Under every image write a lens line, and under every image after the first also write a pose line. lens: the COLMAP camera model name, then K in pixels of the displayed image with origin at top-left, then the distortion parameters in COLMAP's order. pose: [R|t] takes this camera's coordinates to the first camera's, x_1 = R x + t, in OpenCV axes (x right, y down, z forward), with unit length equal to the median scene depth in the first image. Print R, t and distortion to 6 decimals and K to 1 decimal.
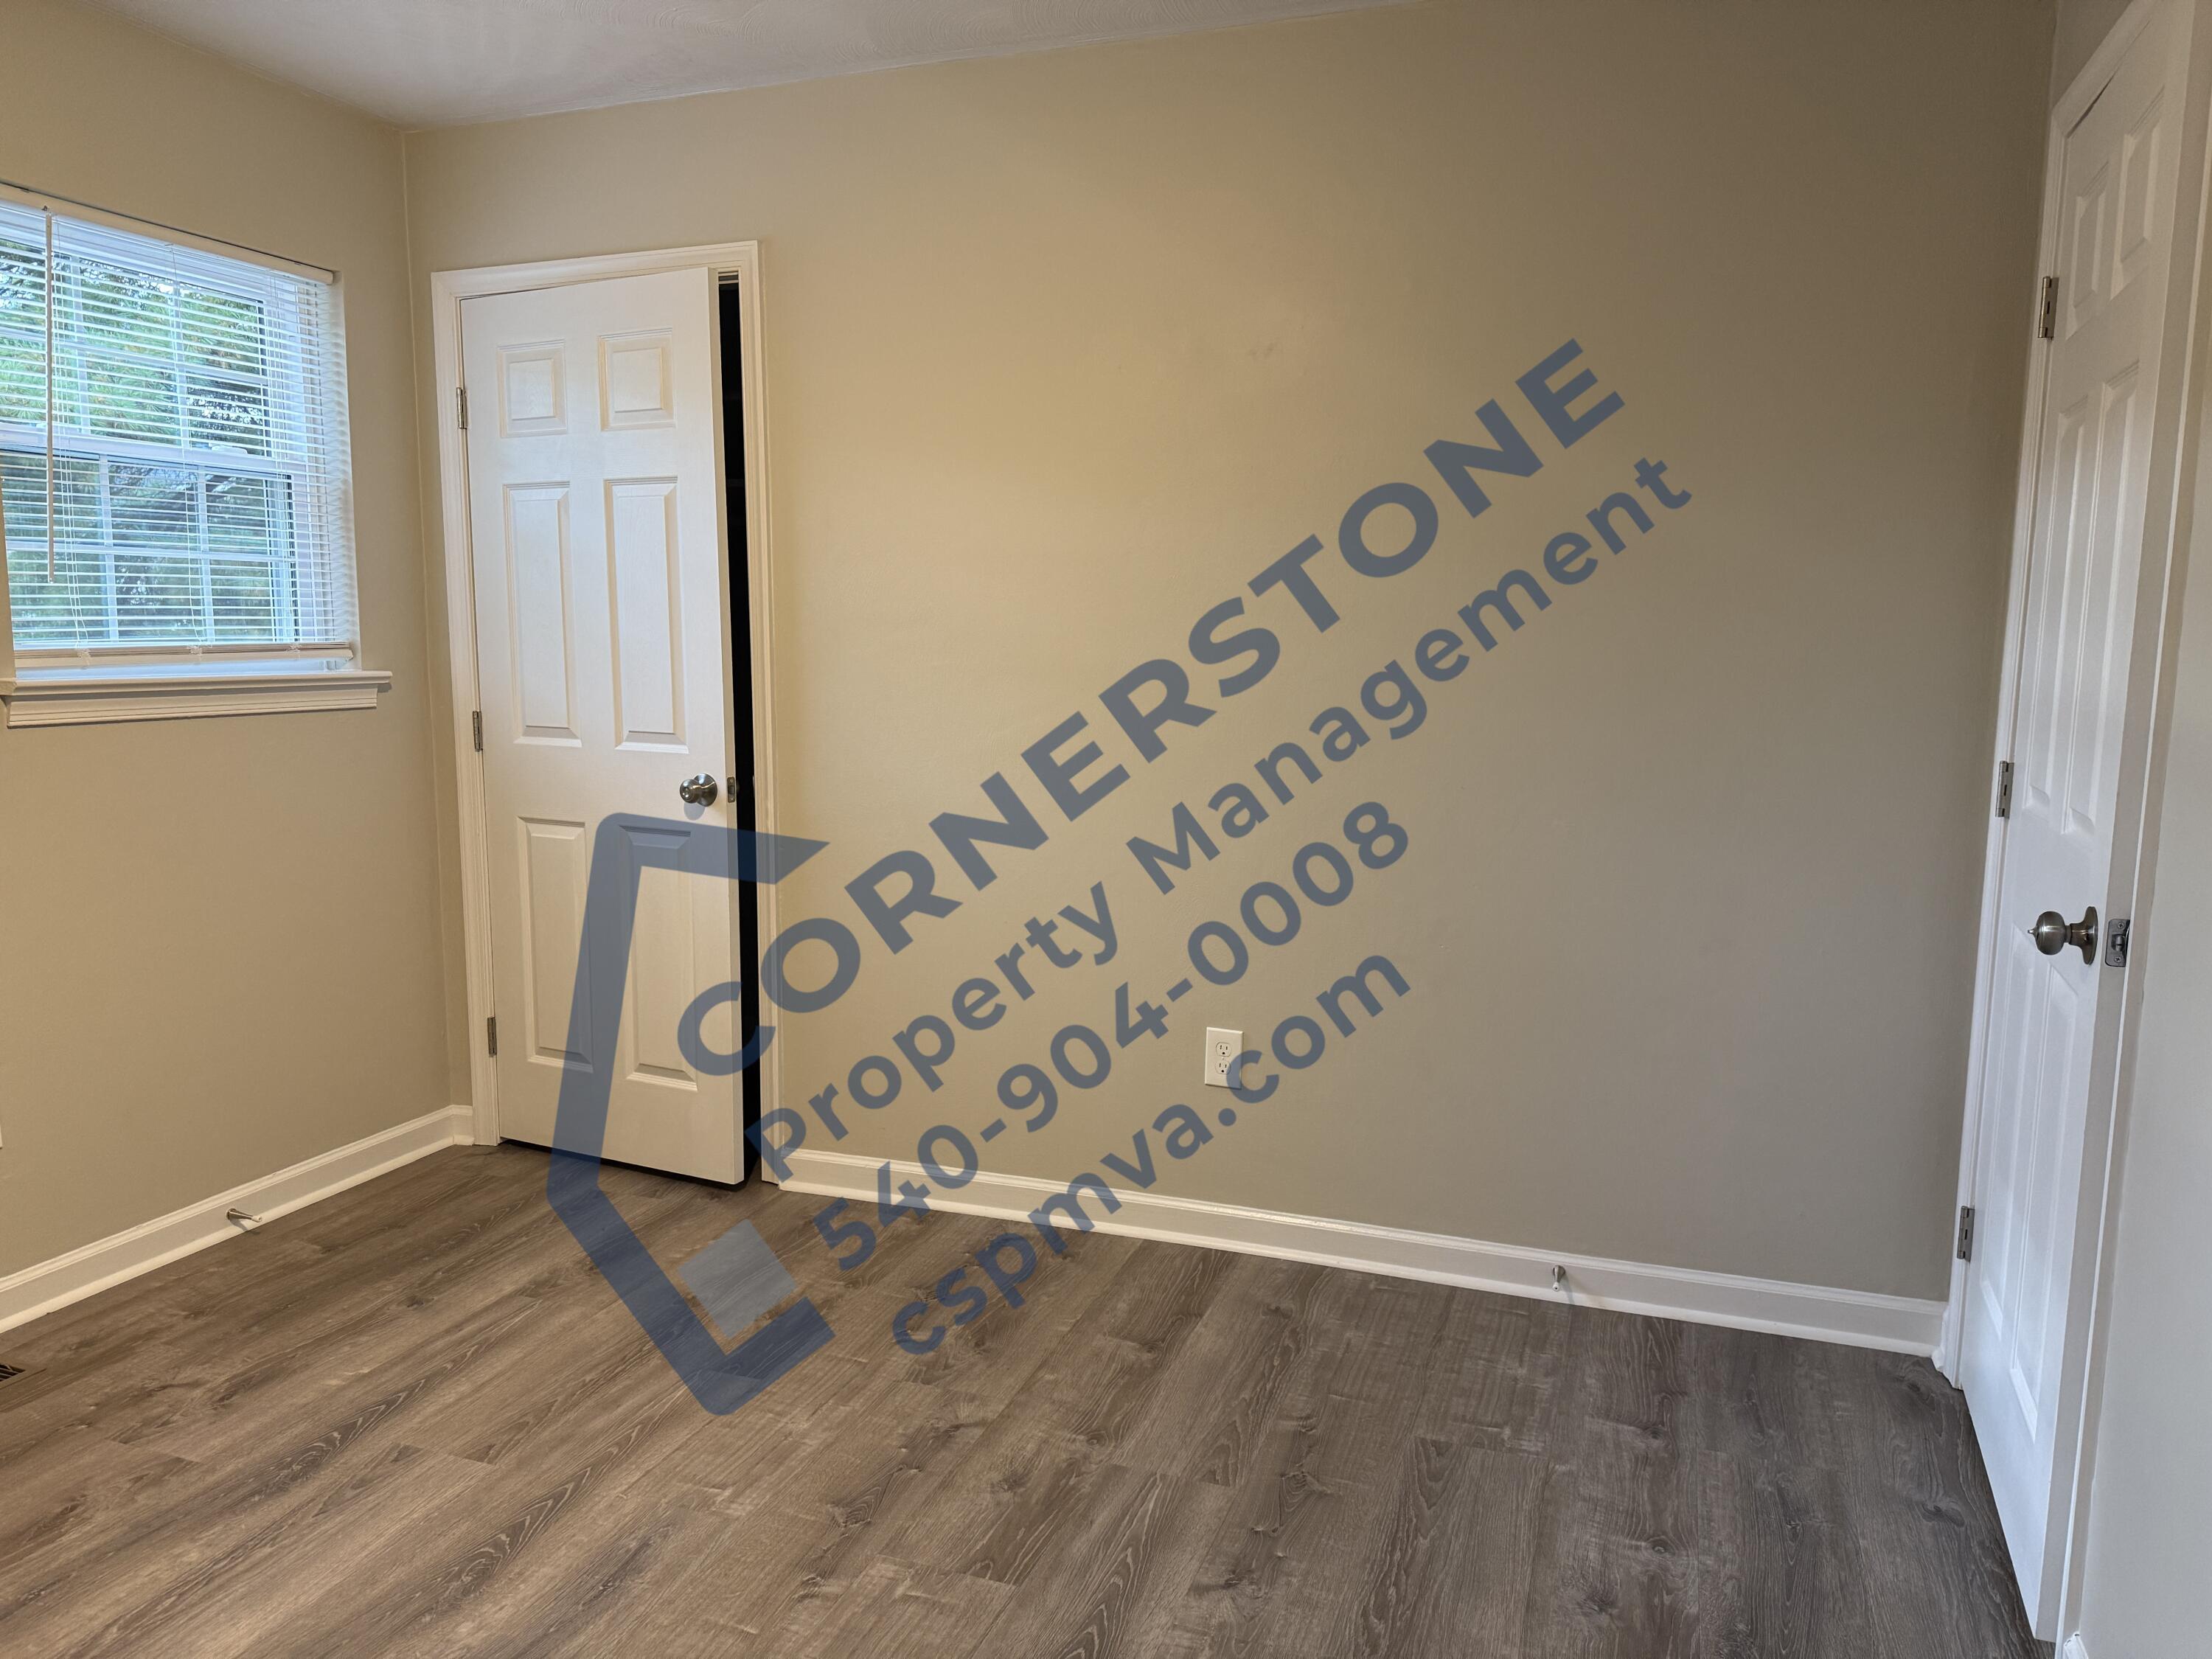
lens RADIAL K [[1535.3, 0, 1088.4], [0, 1535.3, 821.4], [0, 0, 1]] dist [0.009470, -0.011227]
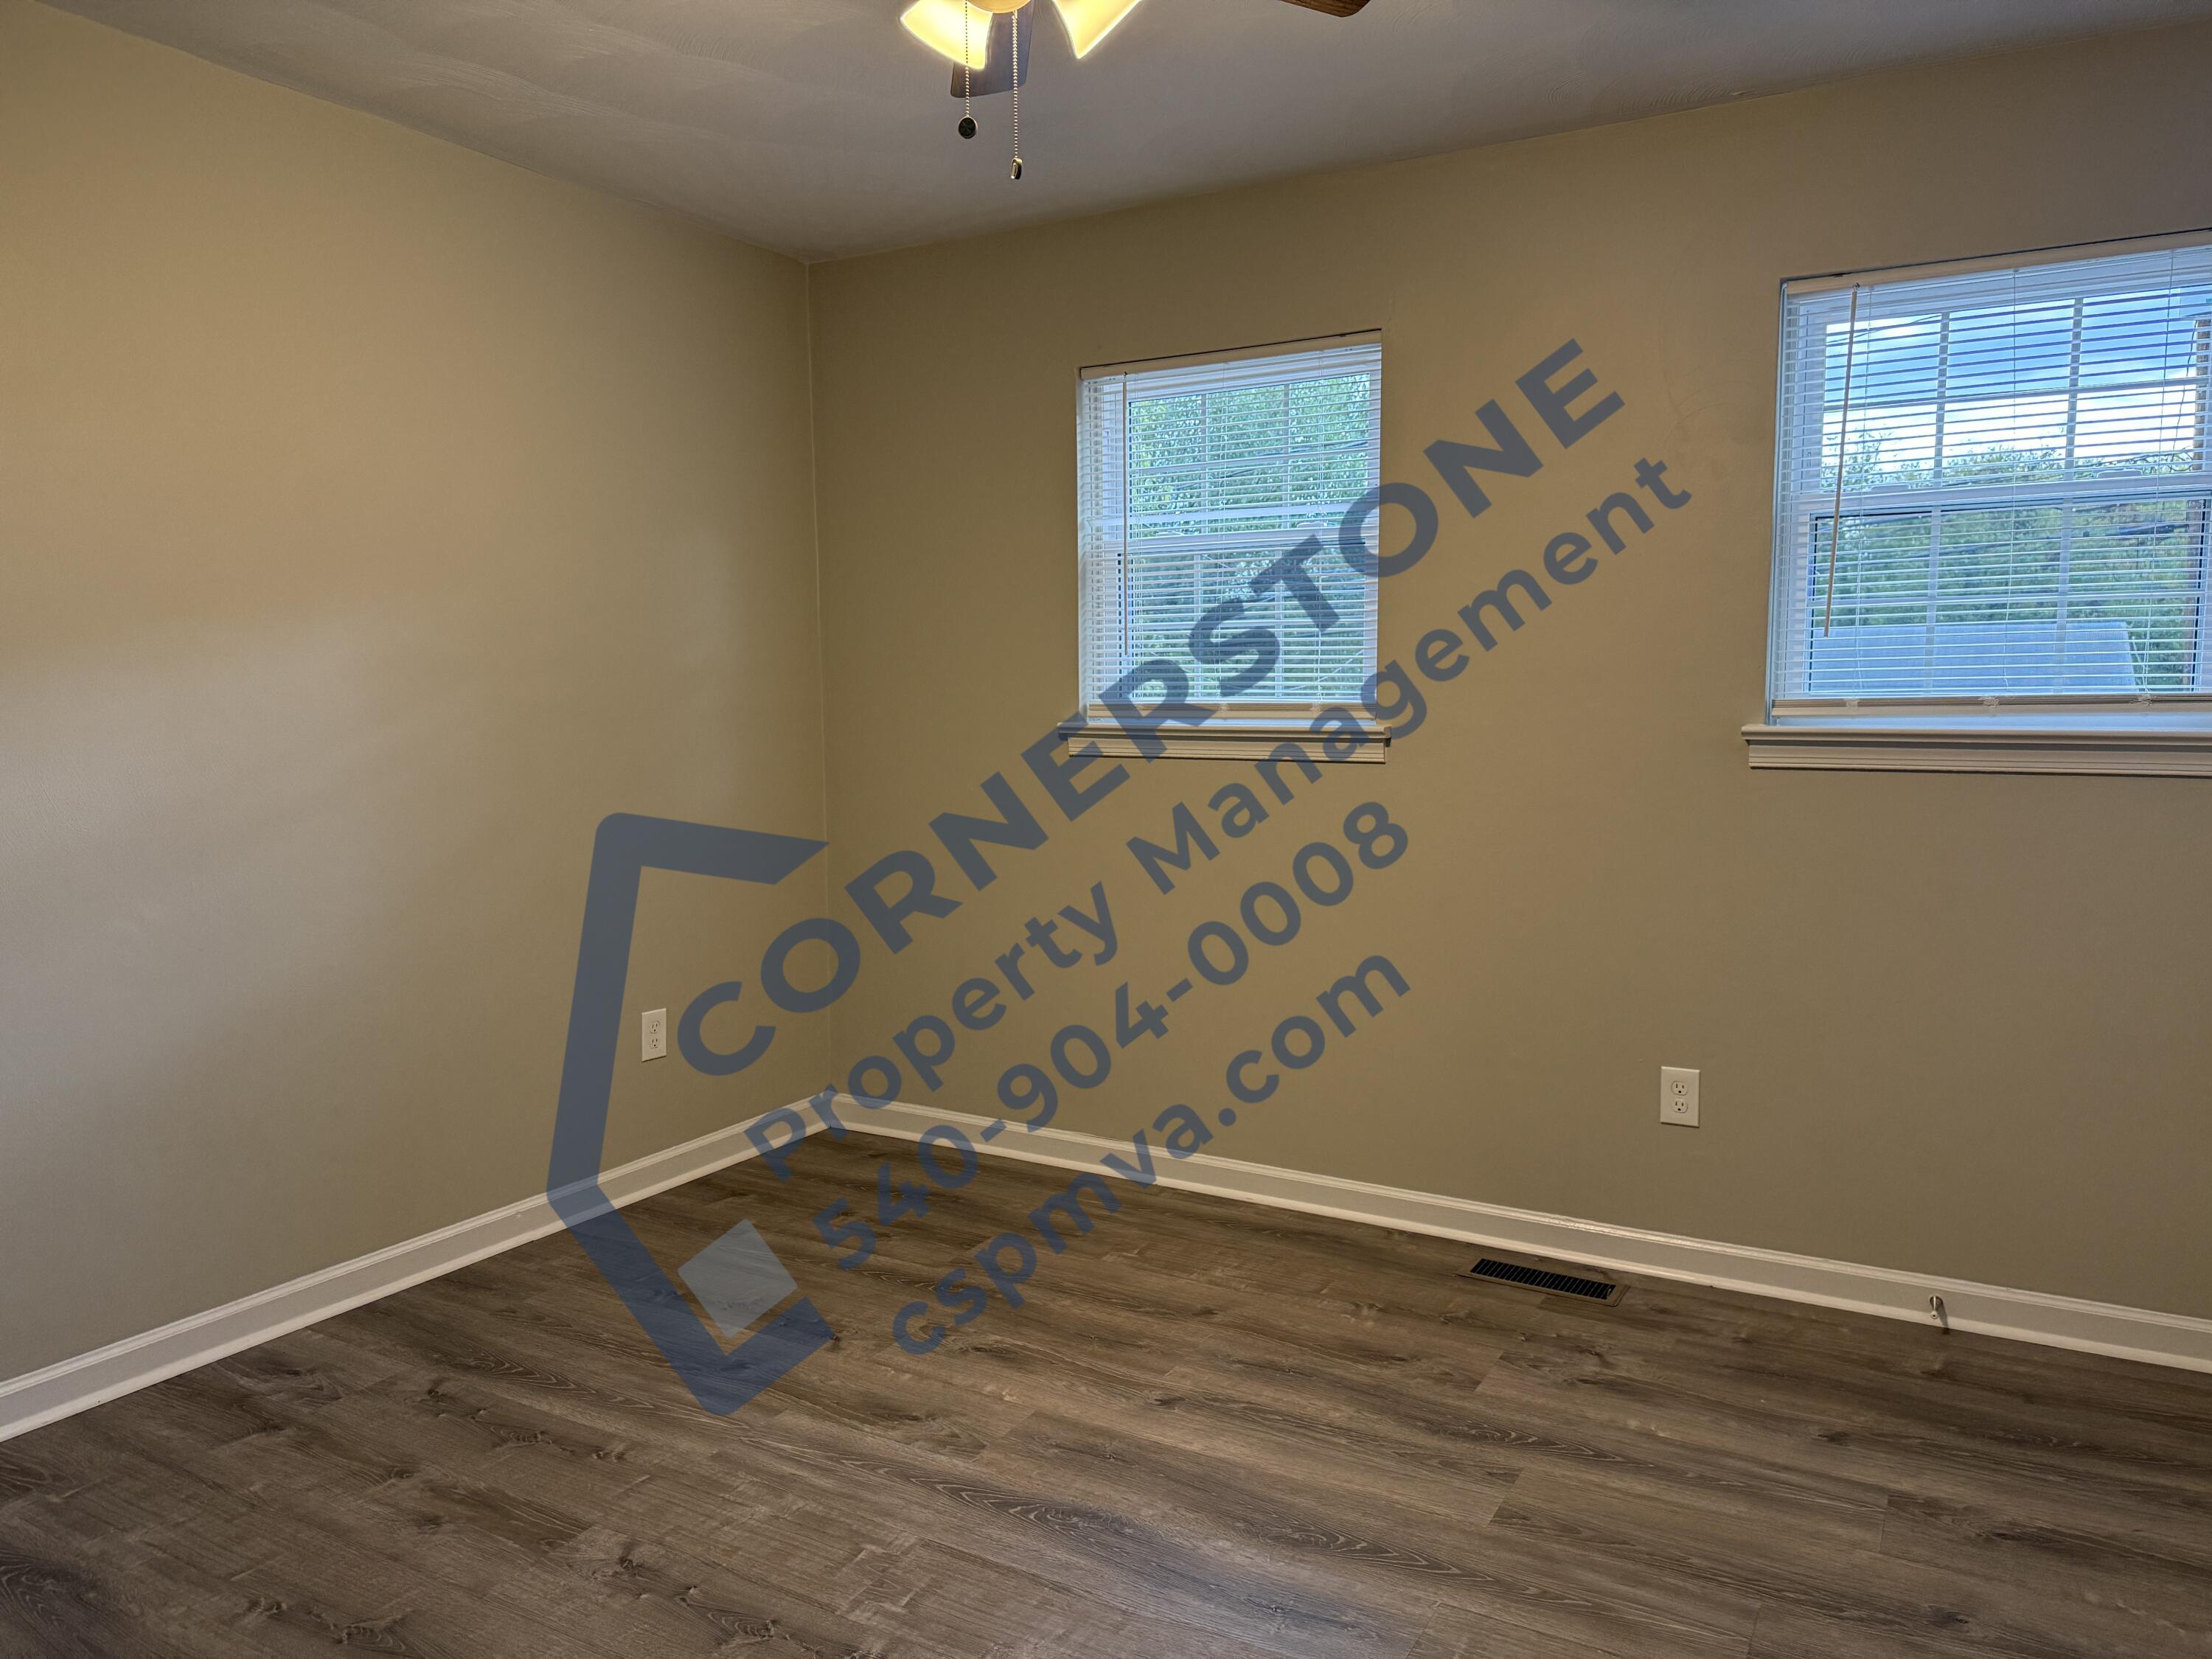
lens RADIAL K [[1535.3, 0, 1087.0], [0, 1535.3, 845.0], [0, 0, 1]] dist [0.009470, -0.011227]
pose [[-0.158404, 0.103361, -0.981949, 0.503349], [-0.108305, 0.986686, 0.121331, -0.093097], [0.981416, 0.125570, -0.145101, 0.712822]]
